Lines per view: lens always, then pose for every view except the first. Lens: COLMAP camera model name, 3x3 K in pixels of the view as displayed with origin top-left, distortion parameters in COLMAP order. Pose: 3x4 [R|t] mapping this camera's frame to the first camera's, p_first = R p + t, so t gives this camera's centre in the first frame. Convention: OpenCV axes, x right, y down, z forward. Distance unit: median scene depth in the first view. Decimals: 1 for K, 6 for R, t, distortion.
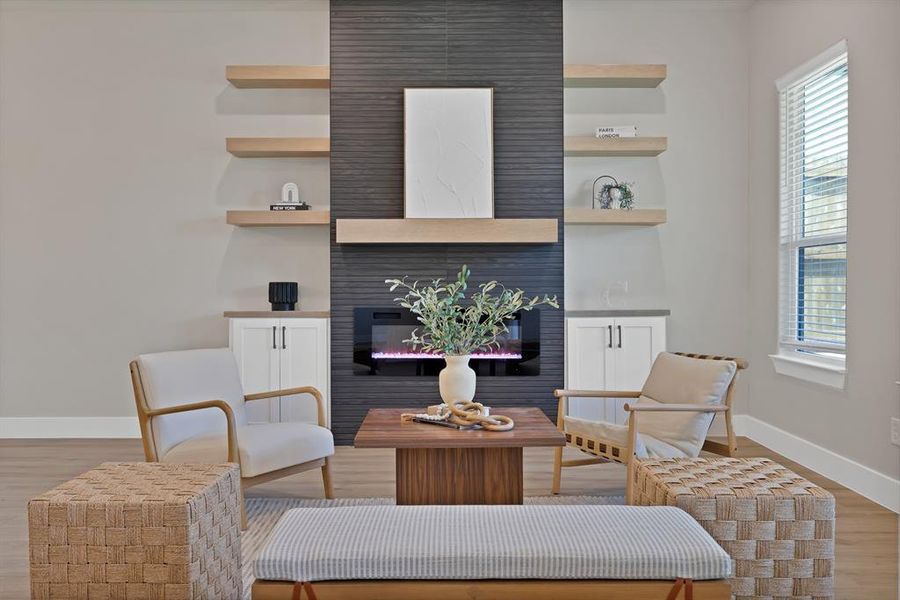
lens RADIAL K [[806.4, 0, 450.0], [0, 806.4, 300.0], [0, 0, 1]] dist [-0.000825, 0.001154]
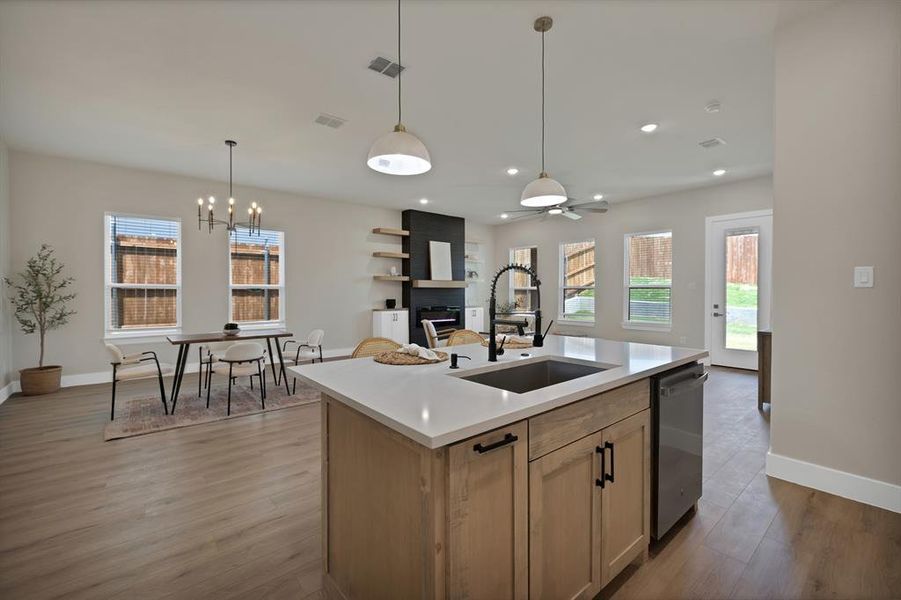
lens RADIAL K [[379.1, 0, 448.5], [0, 379.1, 297.0], [0, 0, 1]] dist [-0.000081, 0.000025]
pose [[0.770220, -0.007508, 0.637734, -0.982582], [0.008447, 0.999963, 0.001571, -0.031989], [-0.637722, 0.004177, 0.770255, -0.249083]]
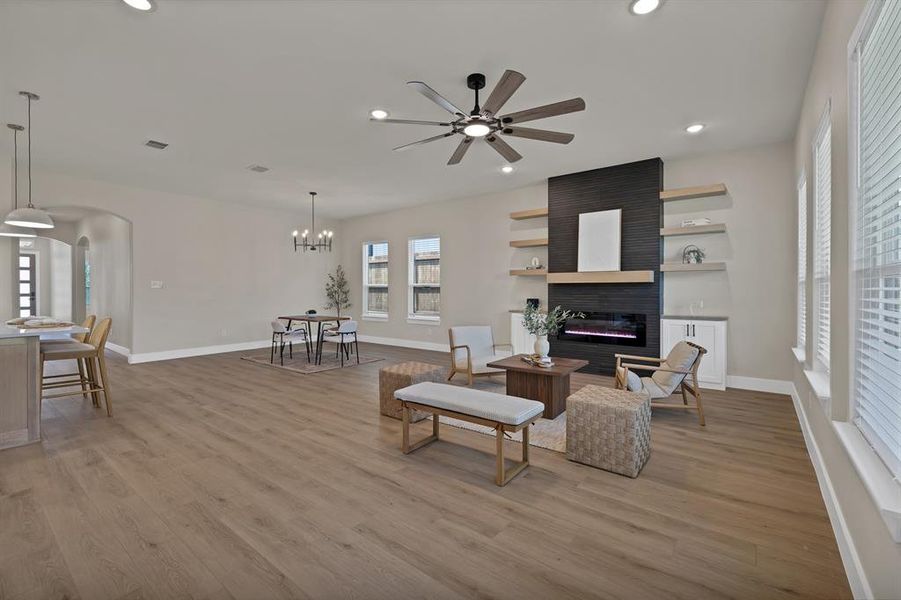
lens RADIAL K [[386.9, 0, 450.2], [0, 386.9, 294.9], [0, 0, 1]] dist [-0.000509, 0.000210]
pose [[0.793334, 0.010220, -0.608700, 0.312295], [-0.010698, 0.999939, 0.002847, -0.035481], [0.608692, 0.004253, 0.793395, -0.072740]]
